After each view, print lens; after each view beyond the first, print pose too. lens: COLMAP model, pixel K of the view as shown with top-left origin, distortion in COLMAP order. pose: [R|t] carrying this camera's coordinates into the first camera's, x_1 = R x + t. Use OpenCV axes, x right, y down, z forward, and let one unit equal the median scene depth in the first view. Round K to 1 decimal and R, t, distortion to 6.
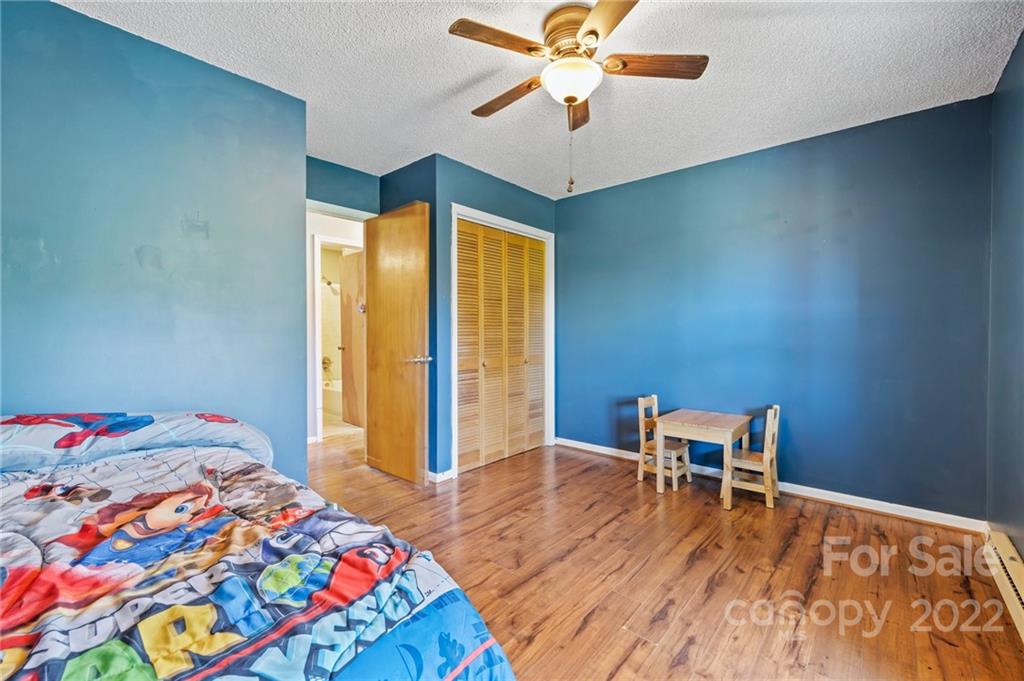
lens RADIAL K [[434.1, 0, 507.3], [0, 434.1, 328.9], [0, 0, 1]] dist [0.001893, -0.000021]
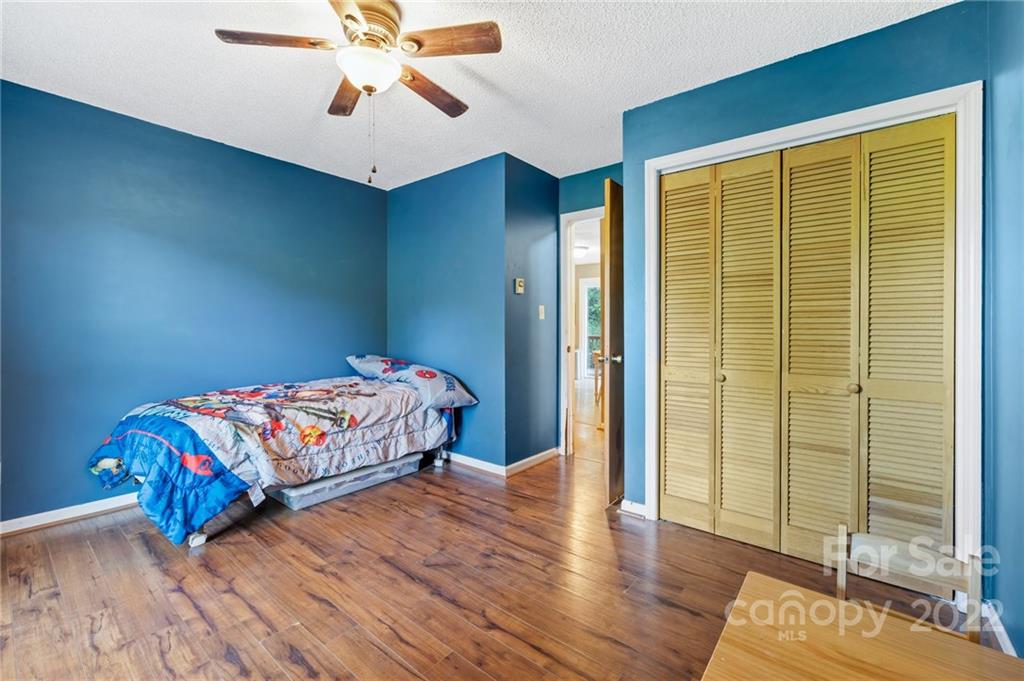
lens RADIAL K [[434.1, 0, 507.3], [0, 434.1, 328.9], [0, 0, 1]] dist [0.001893, -0.000021]
pose [[0.021468, 0.003759, -0.999762, 1.085926], [0.001781, 0.999991, 0.003798, 0.007720], [0.999768, -0.001862, 0.021462, 1.246488]]
